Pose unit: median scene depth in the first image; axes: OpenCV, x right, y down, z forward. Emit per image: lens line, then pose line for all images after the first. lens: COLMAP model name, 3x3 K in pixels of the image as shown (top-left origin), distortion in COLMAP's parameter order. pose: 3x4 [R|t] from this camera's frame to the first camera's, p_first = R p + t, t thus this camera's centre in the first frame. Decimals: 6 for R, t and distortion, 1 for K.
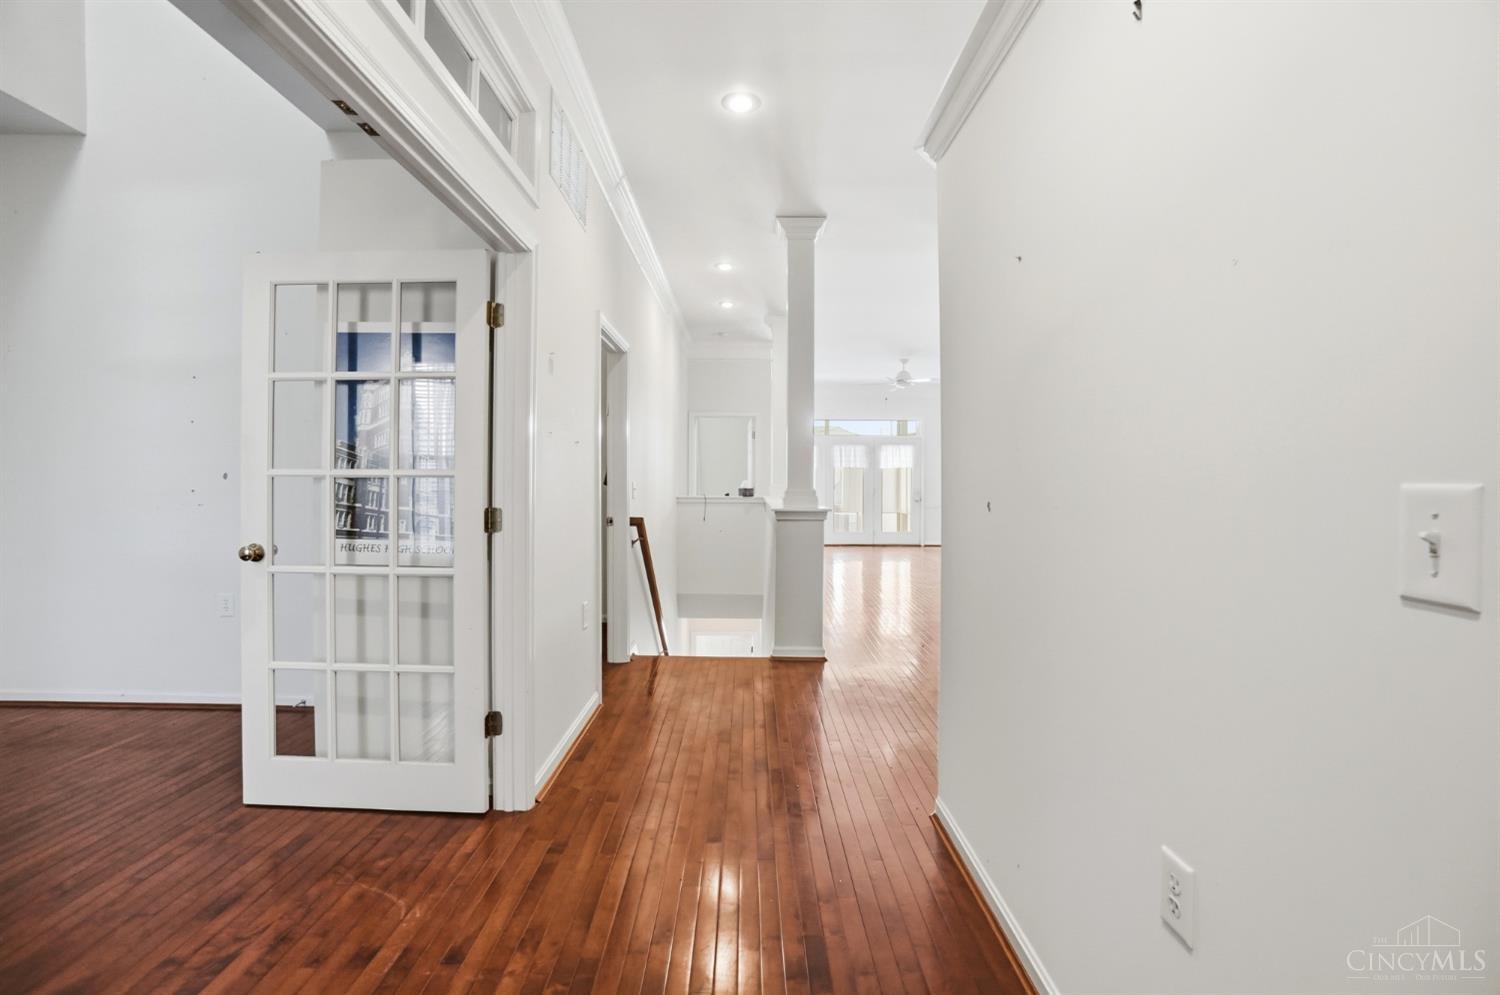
lens RADIAL K [[676.7, 0, 741.2], [0, 676.7, 493.4], [0, 0, 1]] dist [-0.049578, 0.016111]
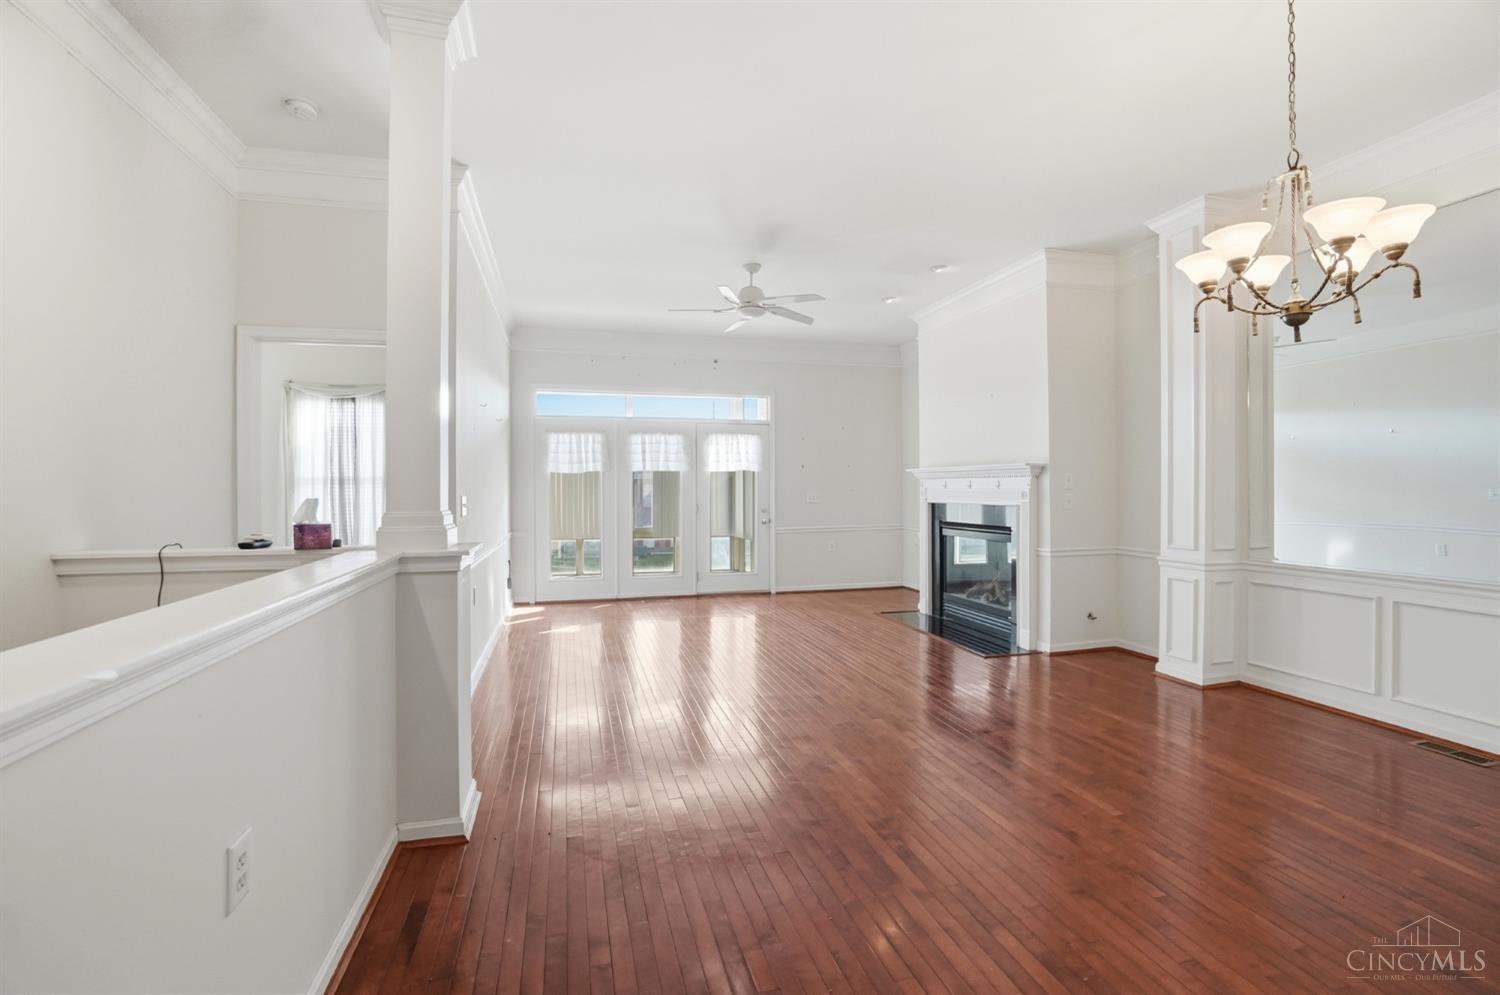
lens RADIAL K [[676.7, 0, 757.8], [0, 676.7, 493.6], [0, 0, 1]] dist [-0.049578, 0.016111]
pose [[0.960080, -0.006597, 0.279647, 0.076368], [0.009268, 0.999923, -0.008232, -0.011188], [-0.279571, 0.010495, 0.960068, 0.389722]]
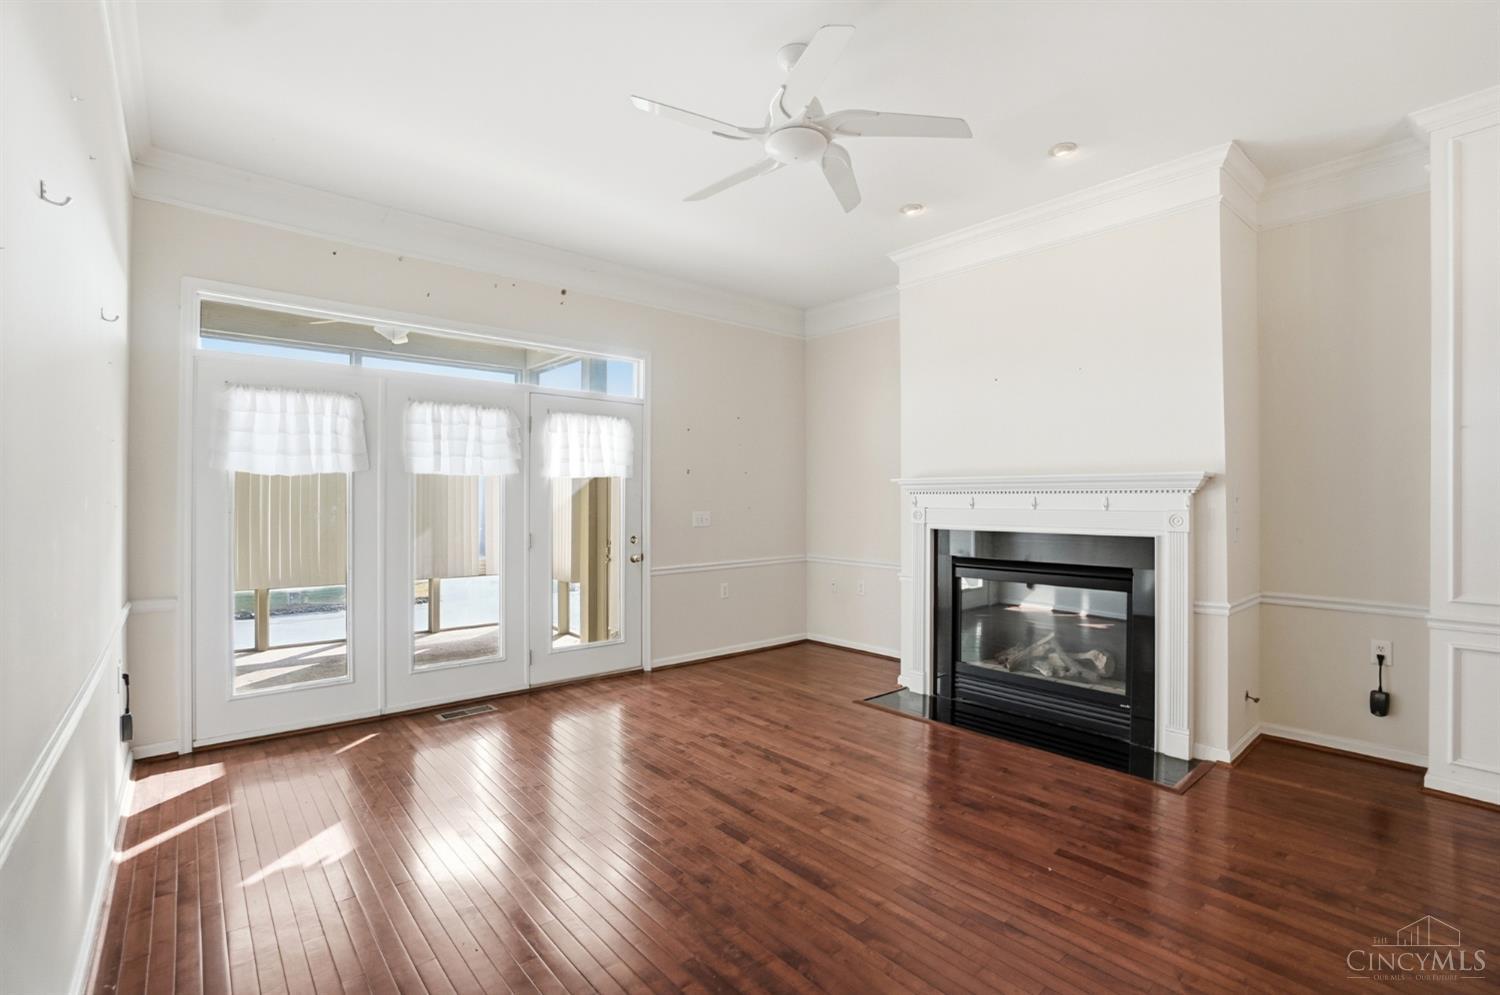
lens RADIAL K [[676.7, 0, 751.0], [0, 676.7, 495.1], [0, 0, 1]] dist [-0.049578, 0.016111]
pose [[0.747913, 0.006265, 0.663767, 0.046181], [0.009875, 0.999740, -0.020563, -0.018568], [-0.663723, 0.021934, 0.747657, 0.654497]]
